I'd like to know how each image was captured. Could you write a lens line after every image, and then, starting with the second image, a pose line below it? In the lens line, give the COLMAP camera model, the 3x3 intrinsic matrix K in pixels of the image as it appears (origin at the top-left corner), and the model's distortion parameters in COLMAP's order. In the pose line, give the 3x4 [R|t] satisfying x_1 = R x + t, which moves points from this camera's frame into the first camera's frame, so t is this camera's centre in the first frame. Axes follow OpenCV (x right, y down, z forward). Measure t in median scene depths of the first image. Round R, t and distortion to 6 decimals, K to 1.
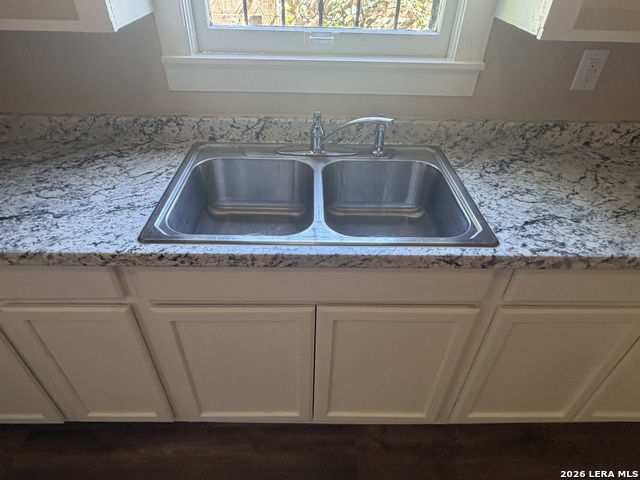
lens RADIAL K [[387.3, 0, 315.8], [0, 387.3, 238.5], [0, 0, 1]] dist [0.000442, 0.000511]
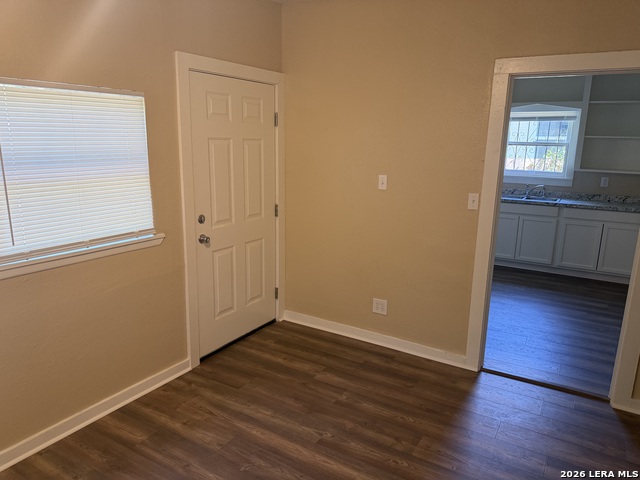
lens RADIAL K [[449.0, 0, 317.5], [0, 449.0, 236.3], [0, 0, 1]] dist [-0.001062, -0.010256]
pose [[0.845785, 0.110219, -0.522015, 0.690740], [-0.327189, 0.879996, -0.344318, 2.658489], [0.421420, 0.462017, 0.780350, -3.641663]]
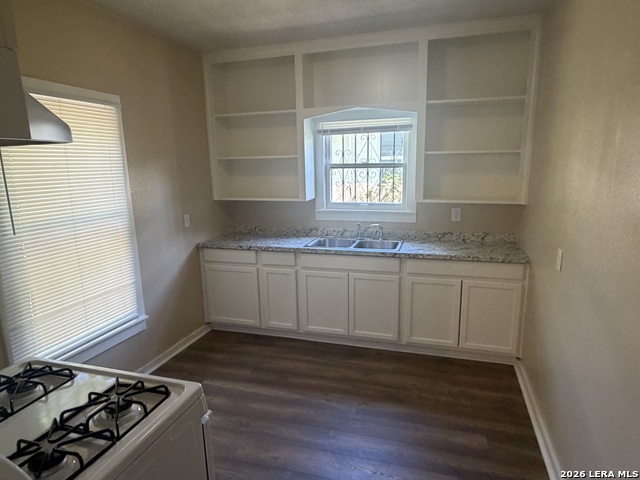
lens RADIAL K [[387.3, 0, 319.1], [0, 387.3, 240.6], [0, 0, 1]] dist [0.000442, 0.000511]
pose [[0.952627, 0.023722, -0.303215, 0.628624], [-0.156504, 0.893066, -0.421829, 1.134059], [0.260784, 0.449300, 0.854471, -1.665865]]
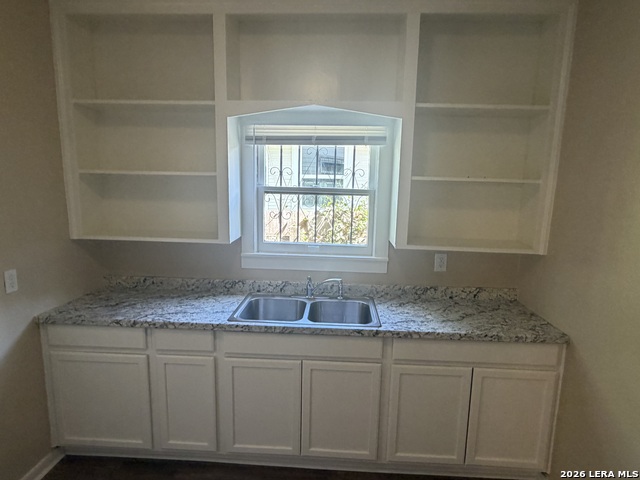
lens RADIAL K [[387.3, 0, 318.0], [0, 387.3, 241.8], [0, 0, 1]] dist [0.000442, 0.000511]
pose [[0.998214, 0.013502, -0.058199, 0.166871], [-0.039696, 0.877906, -0.477185, 0.507379], [0.044650, 0.478642, 0.876874, -0.945410]]
